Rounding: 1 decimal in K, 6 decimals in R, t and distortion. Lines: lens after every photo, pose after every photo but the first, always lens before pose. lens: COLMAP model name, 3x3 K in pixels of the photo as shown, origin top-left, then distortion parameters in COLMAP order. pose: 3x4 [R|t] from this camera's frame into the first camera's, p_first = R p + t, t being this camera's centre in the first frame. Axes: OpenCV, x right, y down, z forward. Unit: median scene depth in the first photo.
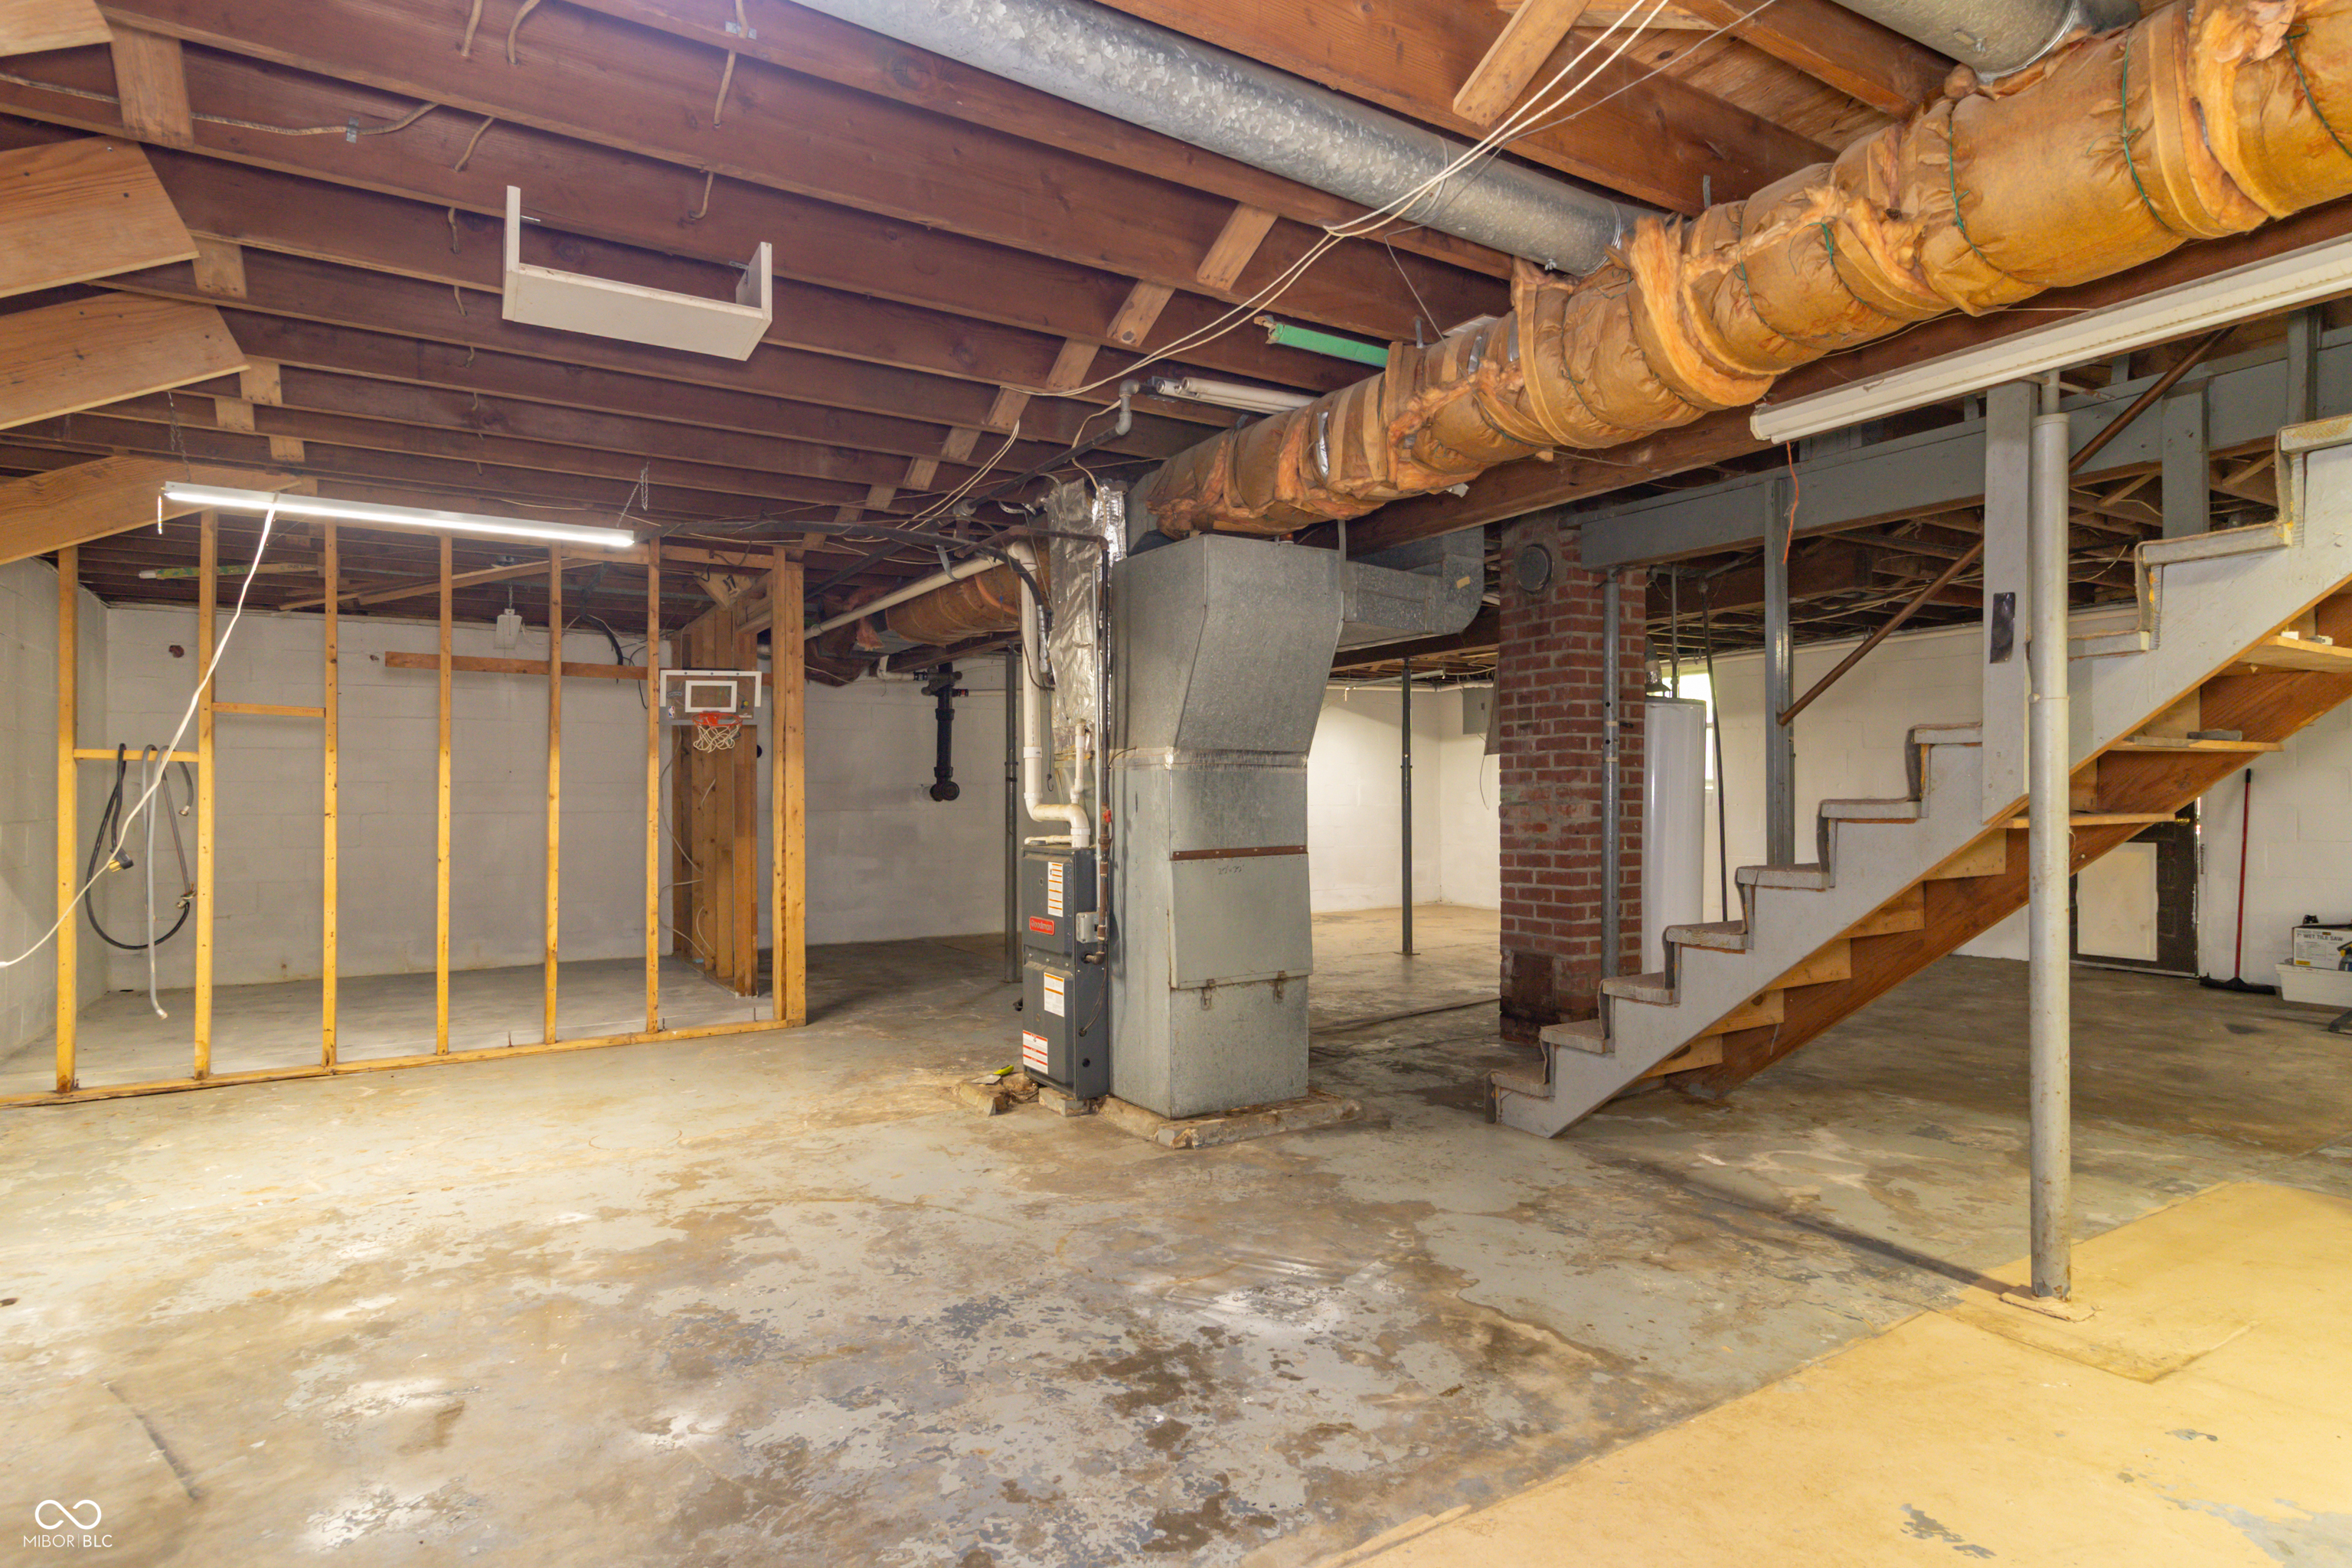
lens RADIAL K [[1253.4, 0, 1176.0], [0, 1253.4, 784.0], [0, 0, 1]] dist [-0.000224, -0.000243]
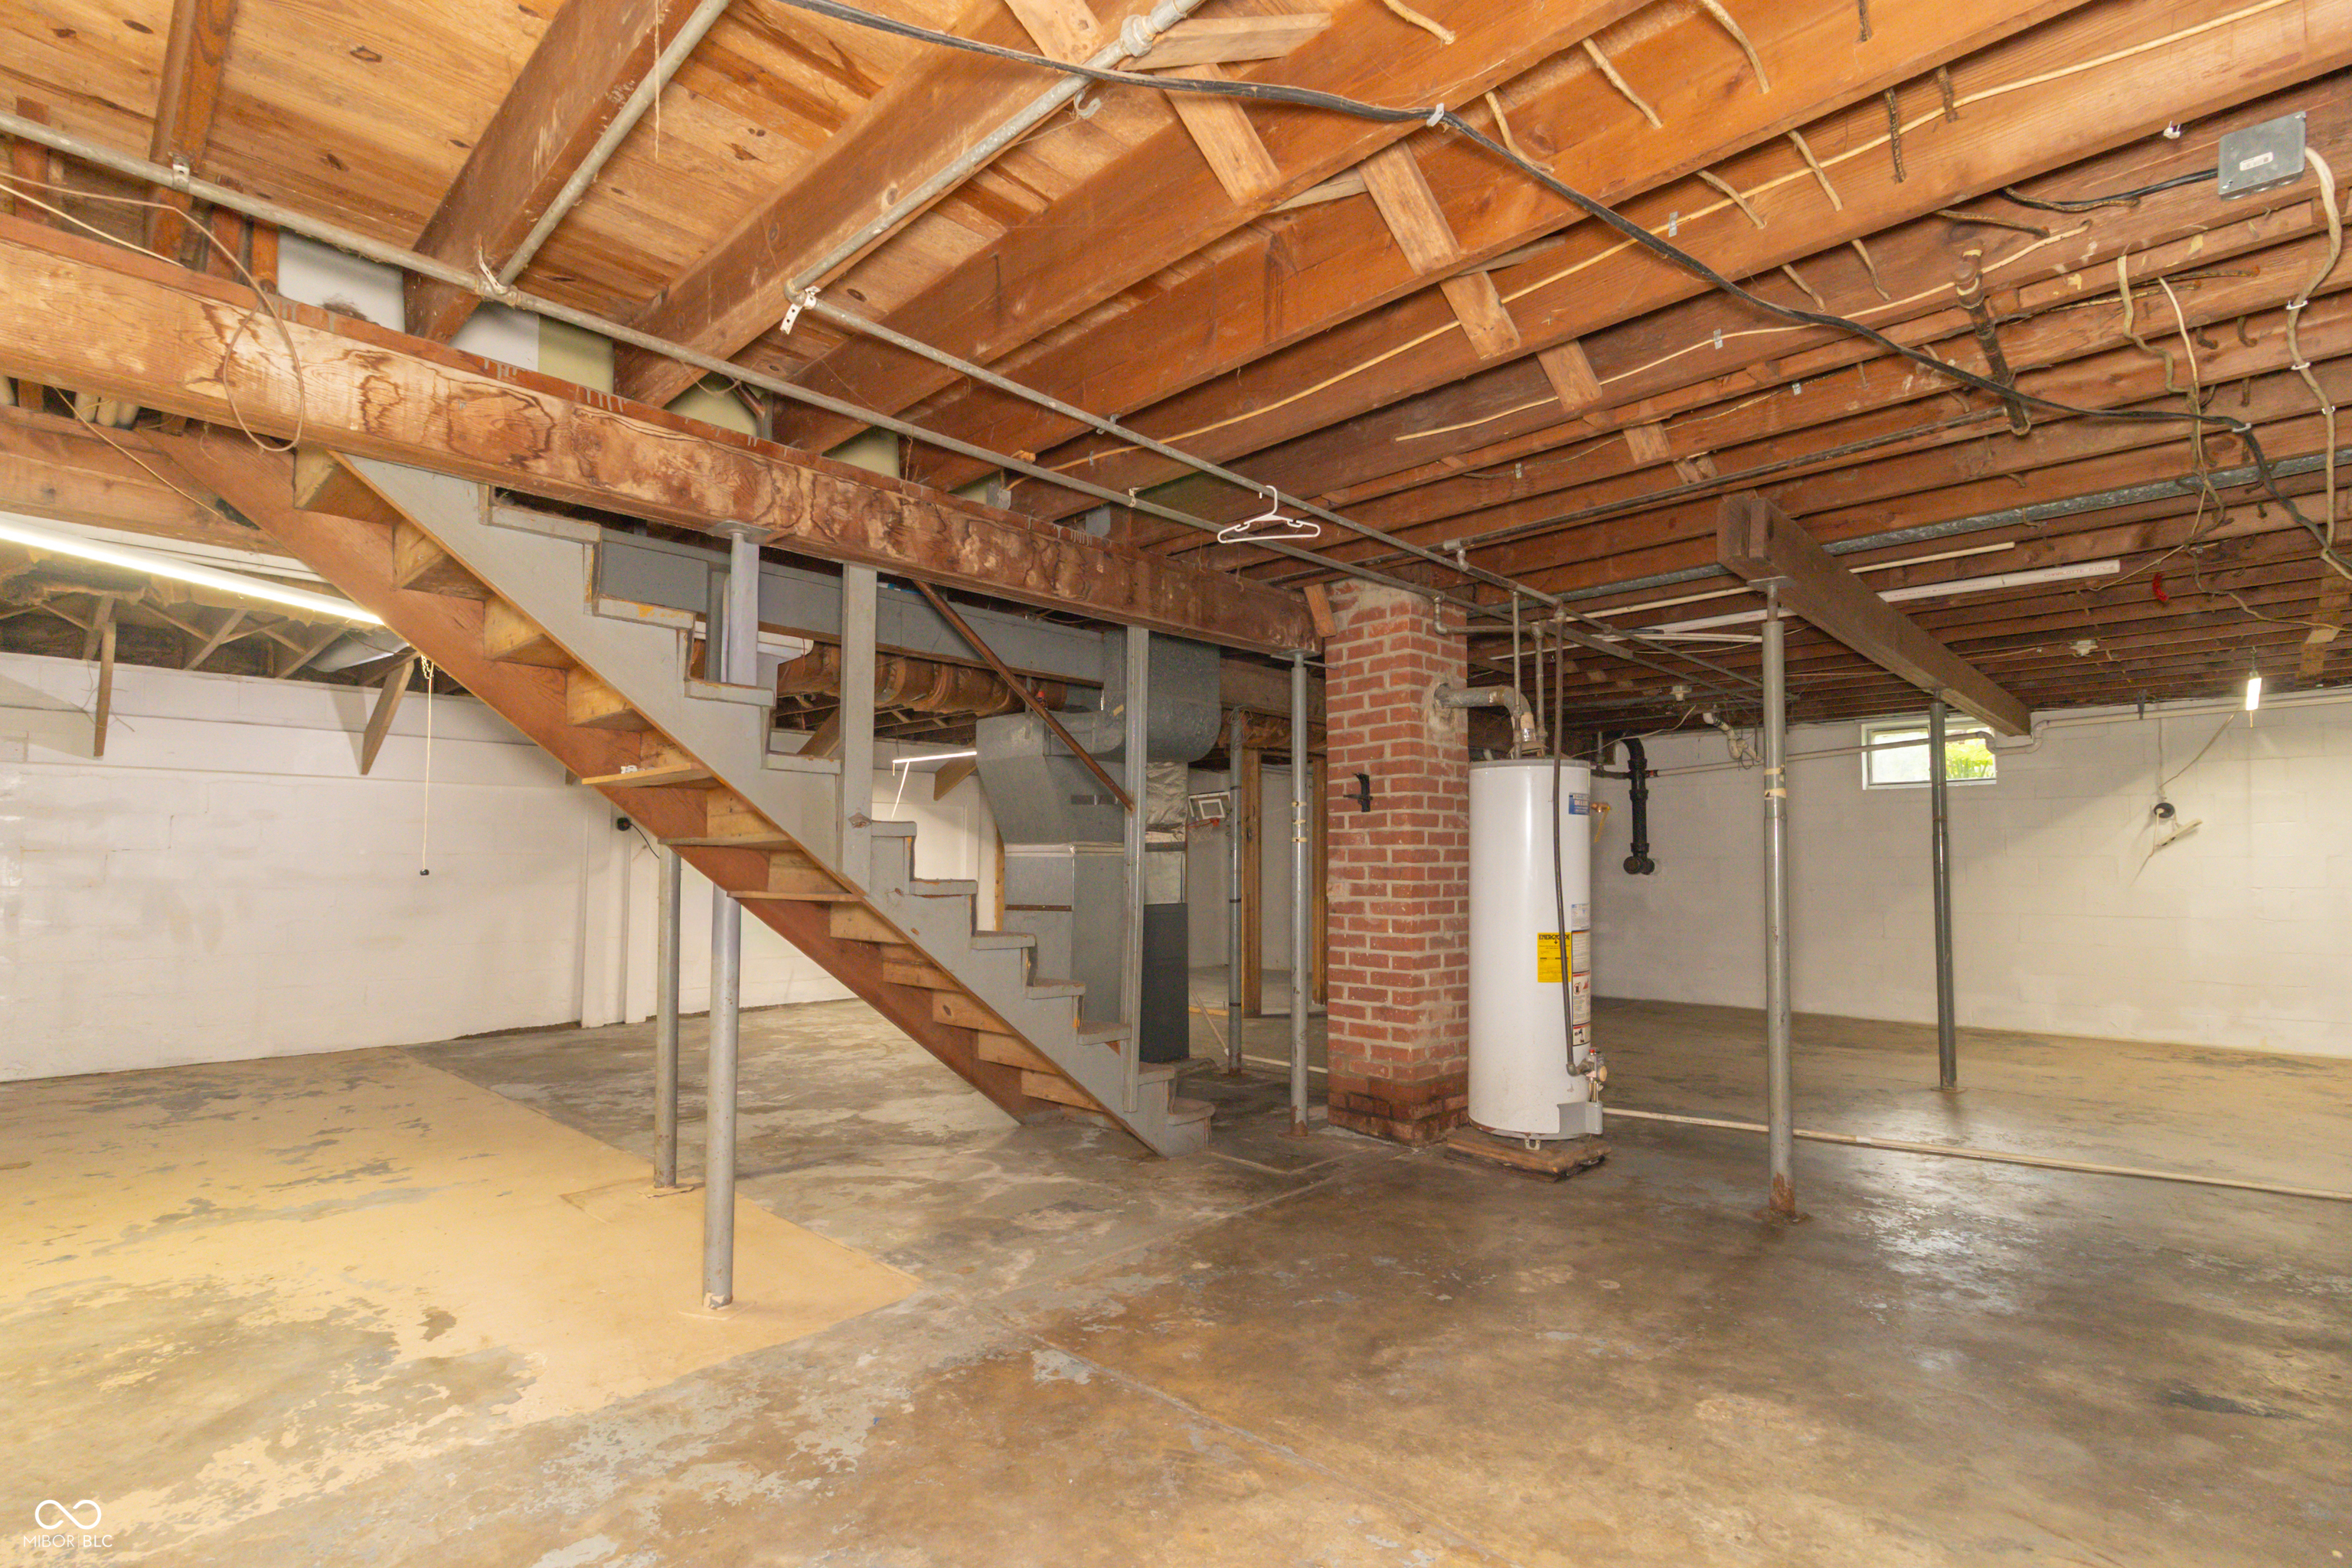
lens RADIAL K [[1111.4, 0, 1176.0], [0, 1111.4, 784.0], [0, 0, 1]] dist [0.005960, 0.000176]
pose [[0.245295, -0.066098, -0.967193, 1.604056], [0.005013, 0.997746, -0.066914, -0.005895], [0.969435, 0.011565, 0.245074, 0.898833]]
